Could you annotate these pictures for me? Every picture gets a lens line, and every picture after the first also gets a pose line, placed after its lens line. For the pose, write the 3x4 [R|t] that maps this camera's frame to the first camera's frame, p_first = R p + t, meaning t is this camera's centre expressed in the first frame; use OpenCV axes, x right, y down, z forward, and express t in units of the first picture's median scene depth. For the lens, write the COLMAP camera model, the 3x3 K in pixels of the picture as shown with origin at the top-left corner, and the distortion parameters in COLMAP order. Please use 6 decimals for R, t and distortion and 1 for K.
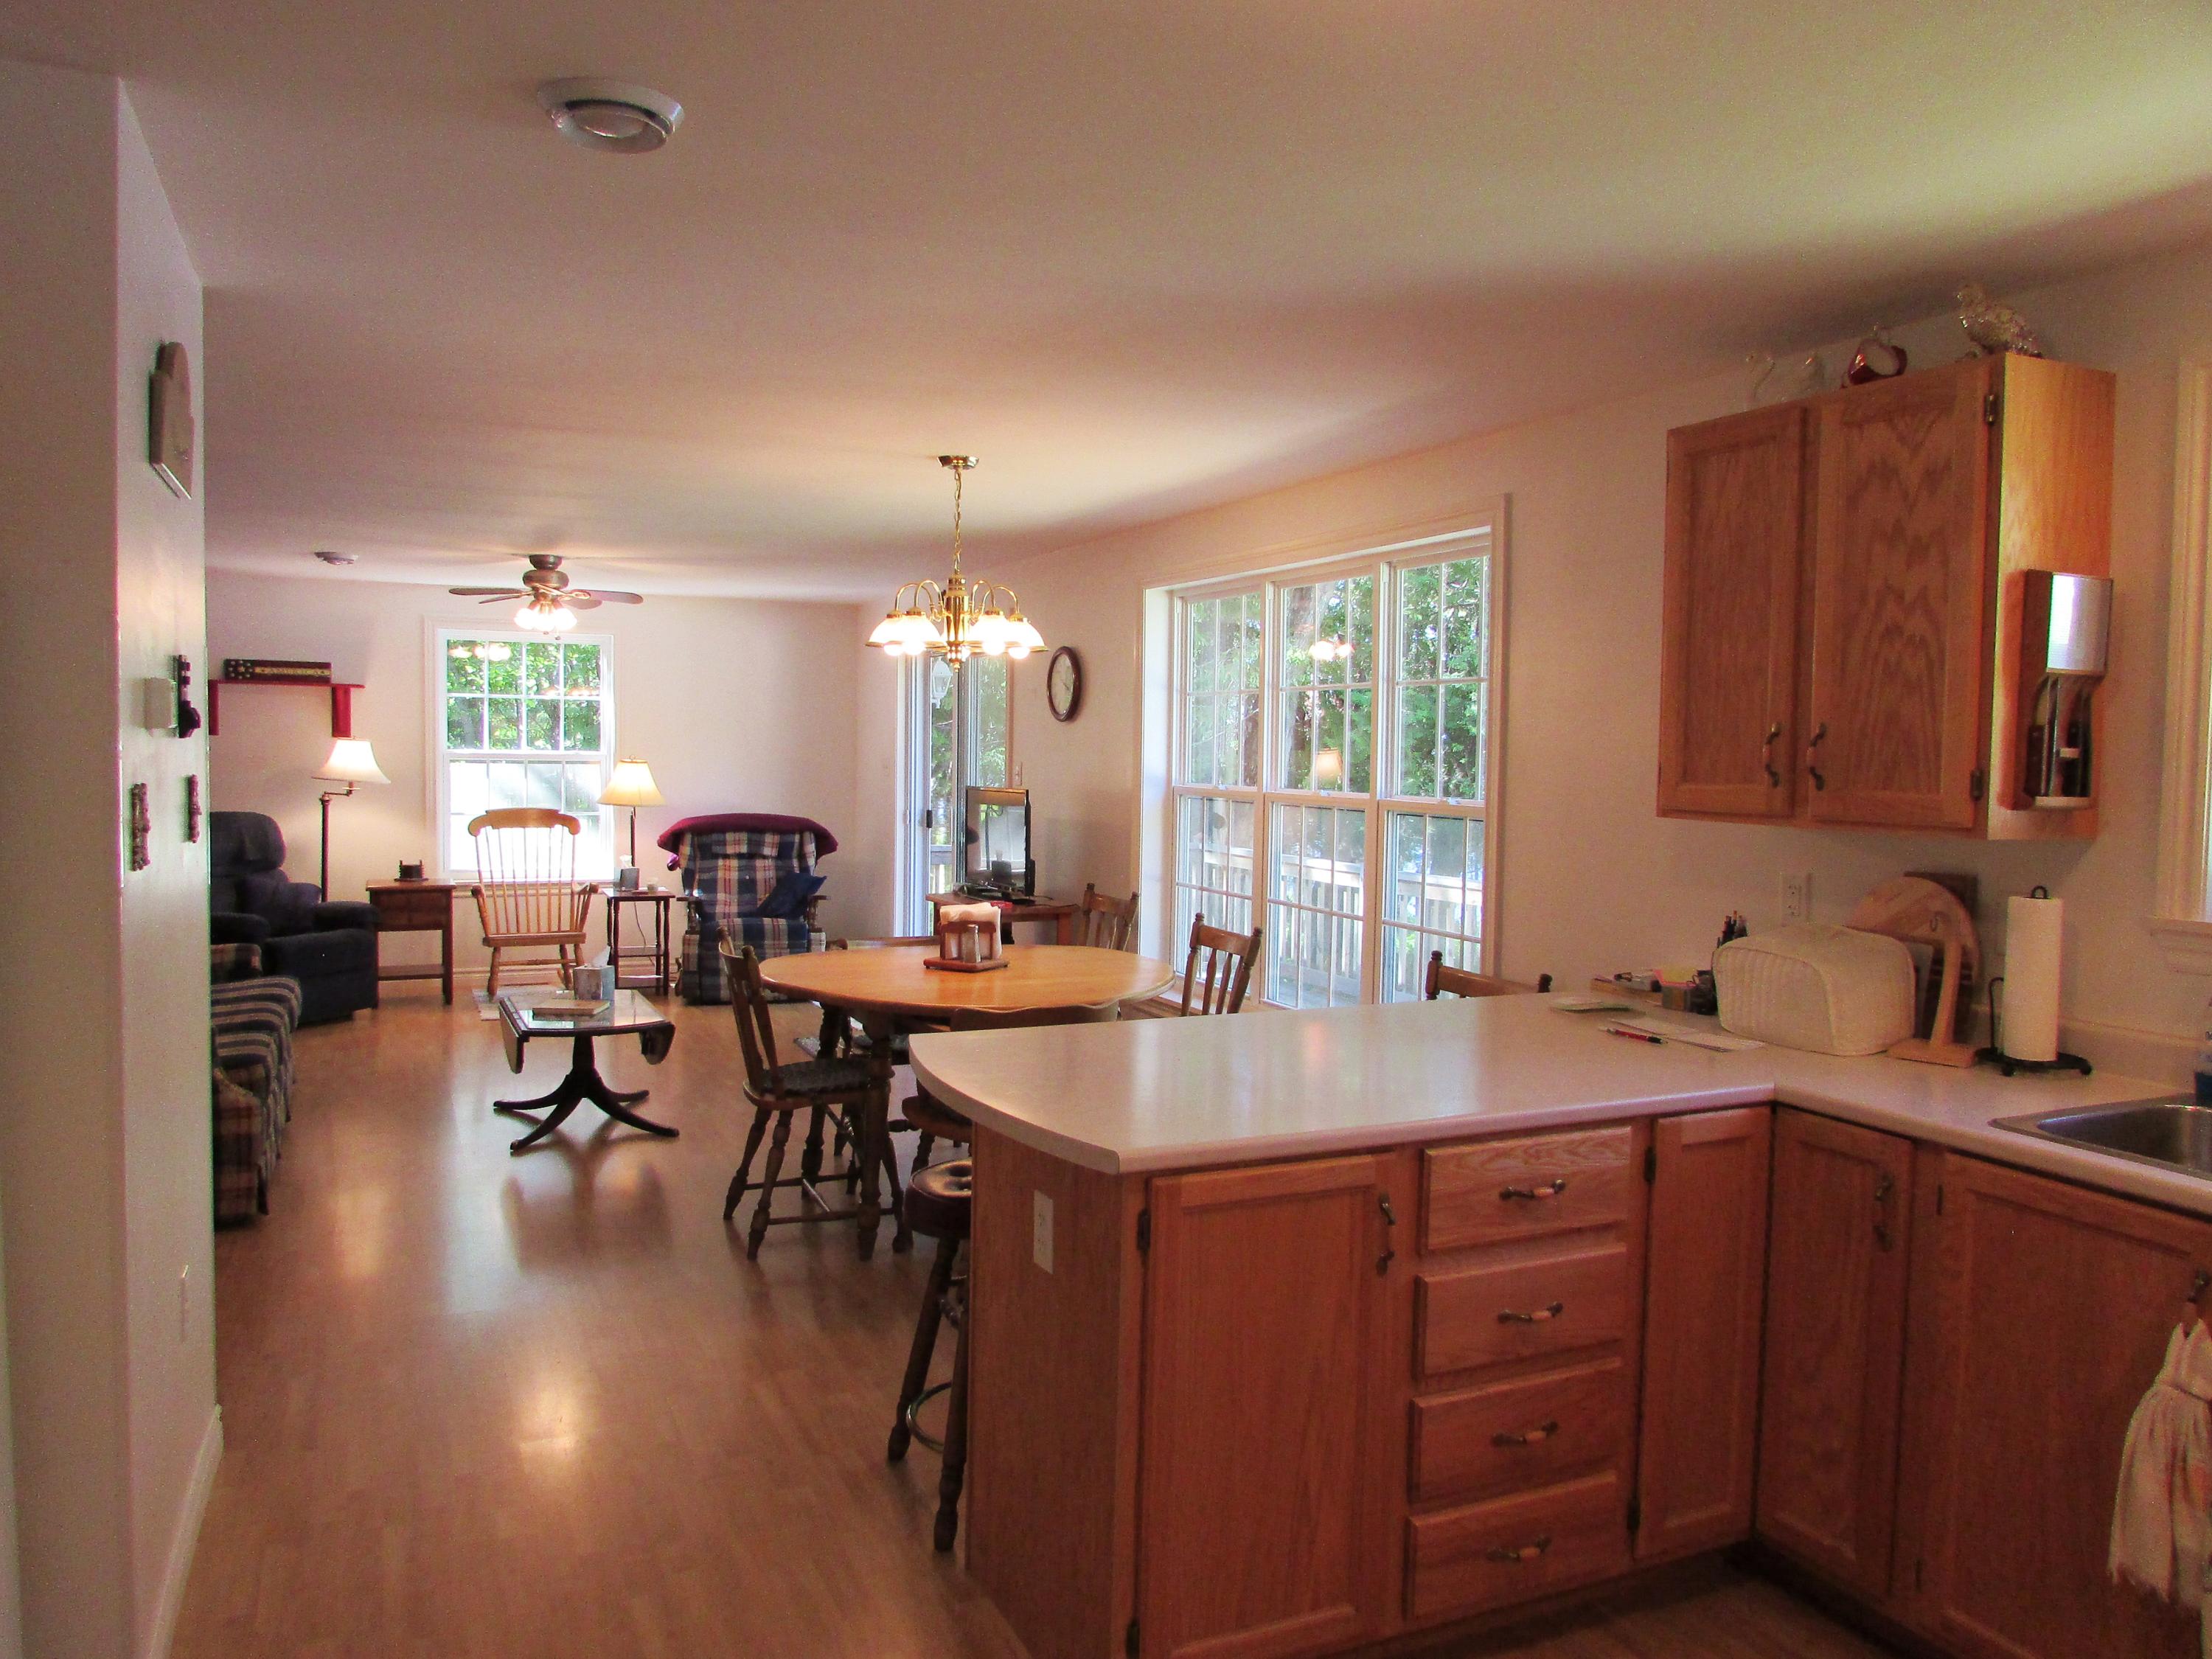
lens RADIAL K [[1562.4, 0, 1103.1], [0, 1562.4, 829.0], [0, 0, 1]] dist [-0.036603, 0.011959]
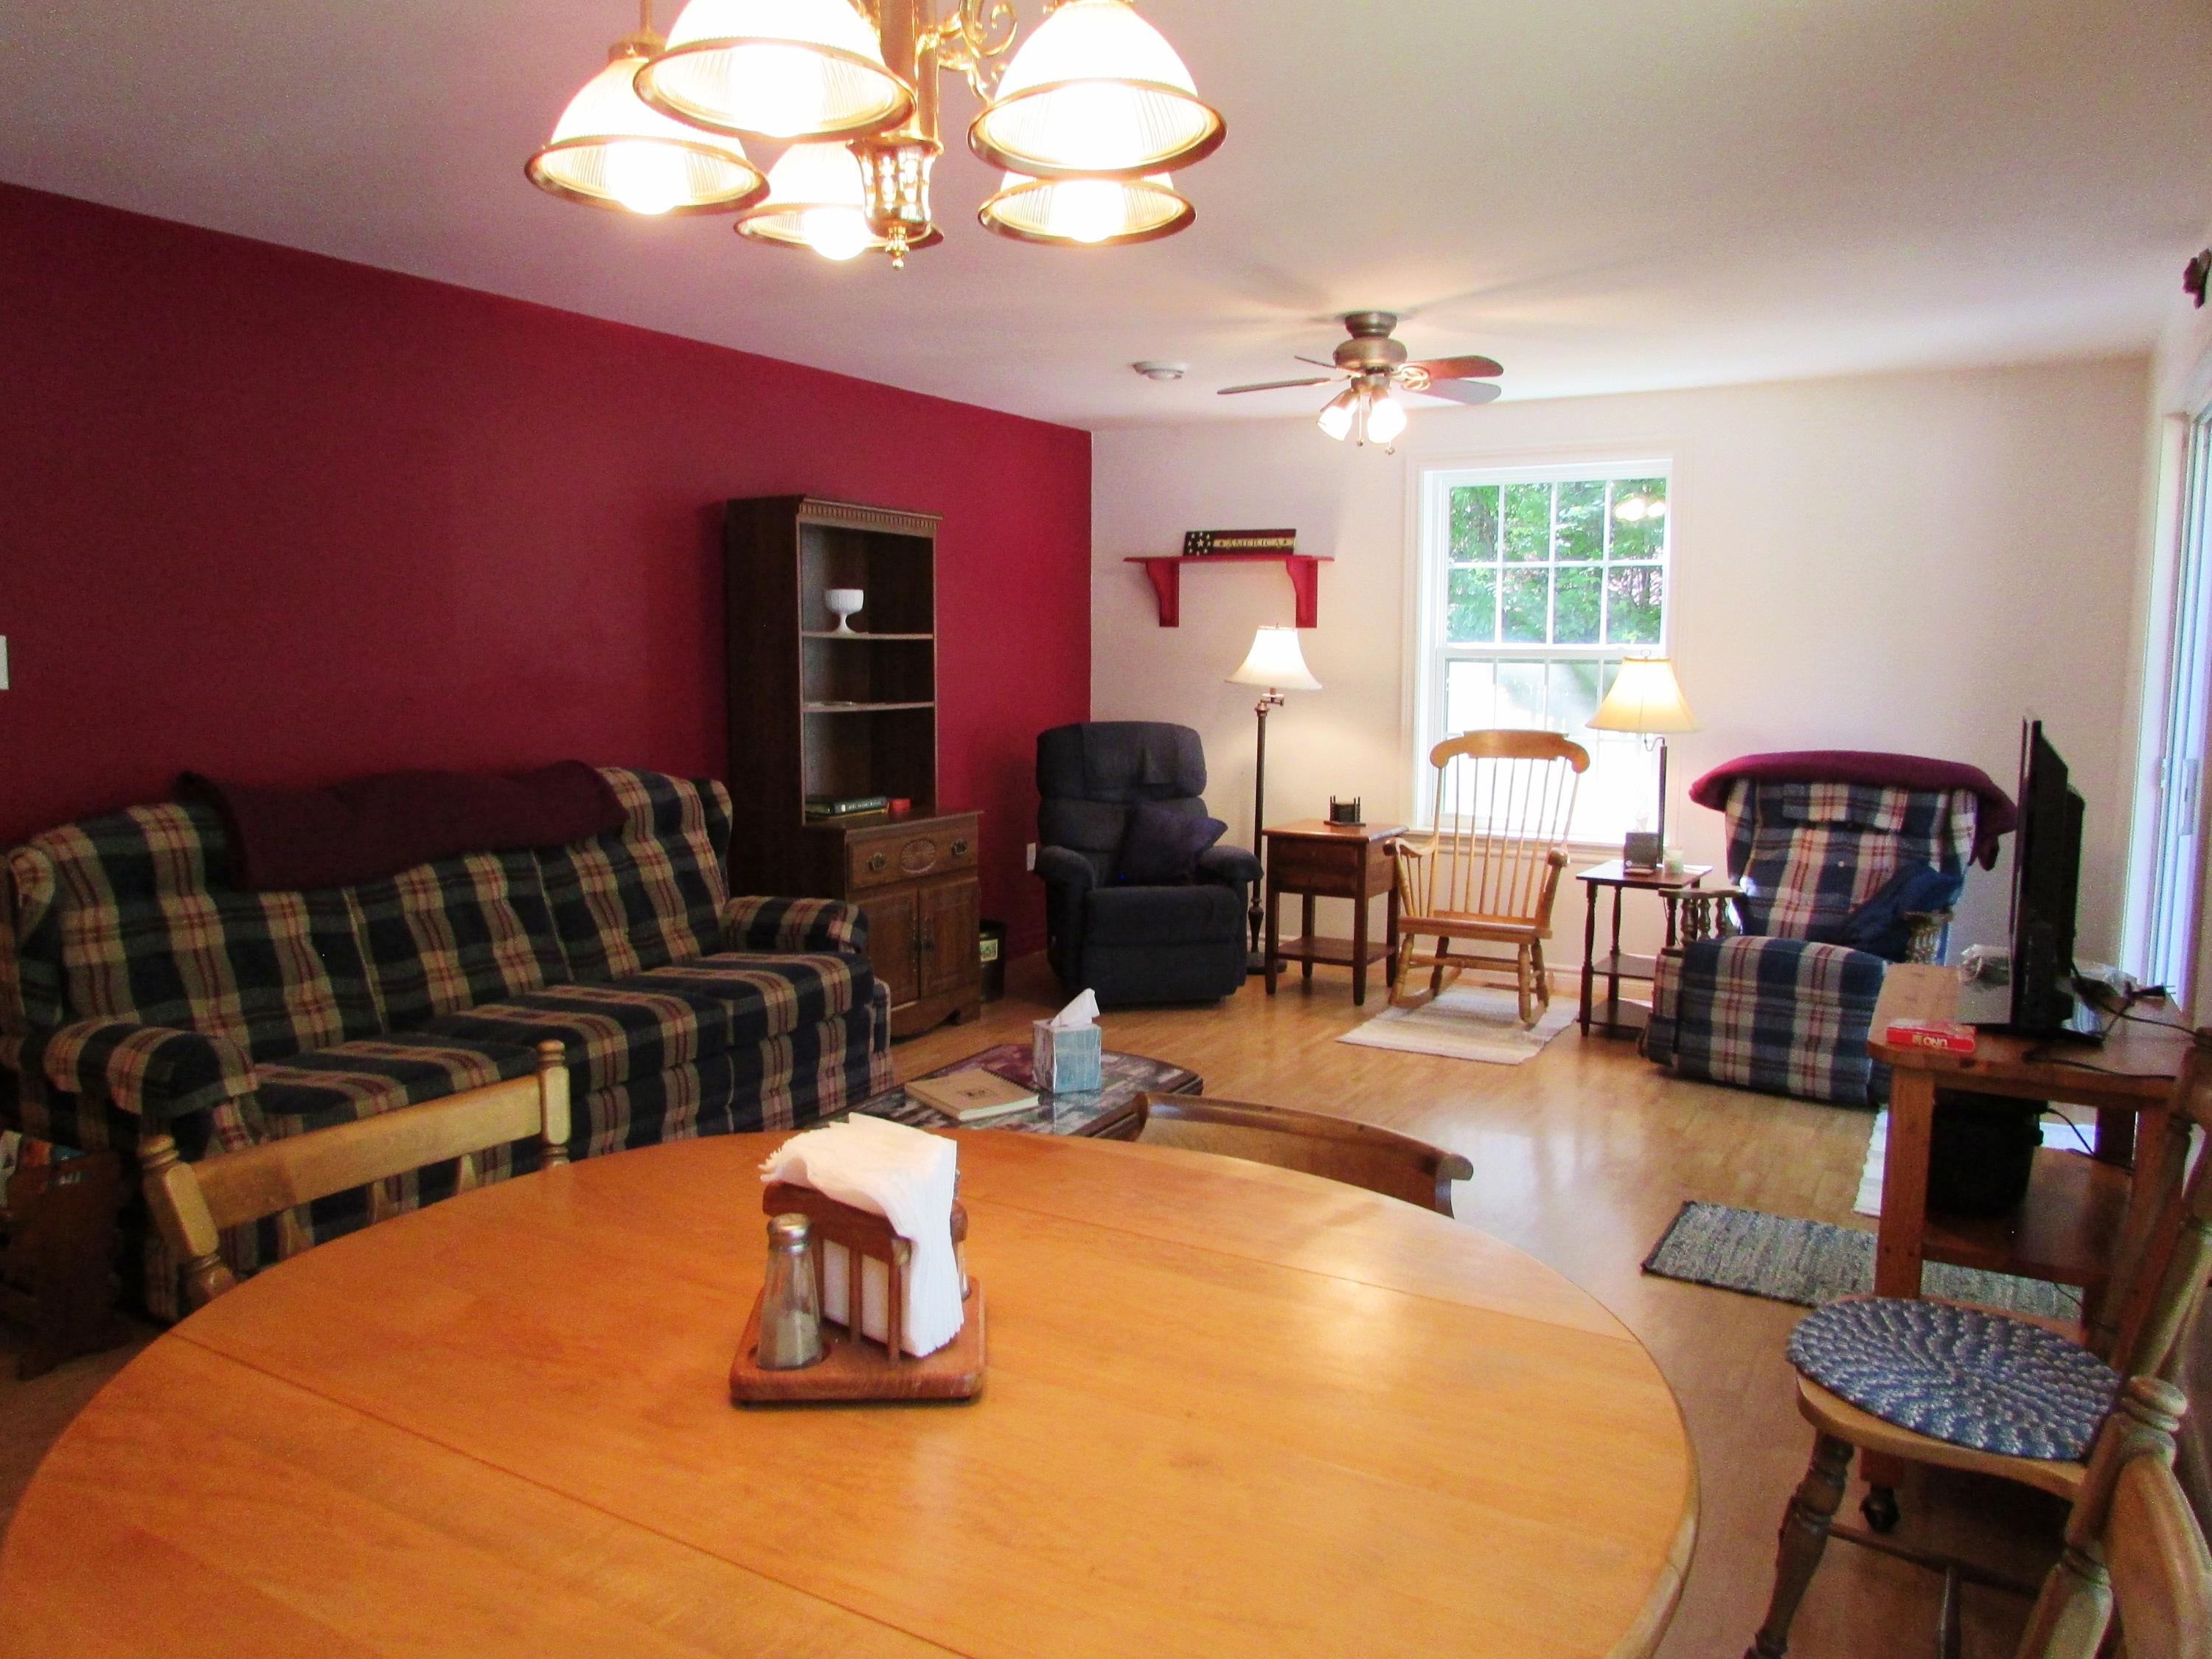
lens RADIAL K [[1562.4, 0, 1114.5], [0, 1562.4, 832.6], [0, 0, 1]] dist [-0.036603, 0.011959]
pose [[0.596479, 0.080632, -0.798569, 0.064462], [-0.043981, 0.996730, 0.067790, -0.007095], [0.801423, -0.005314, 0.598074, 0.455723]]
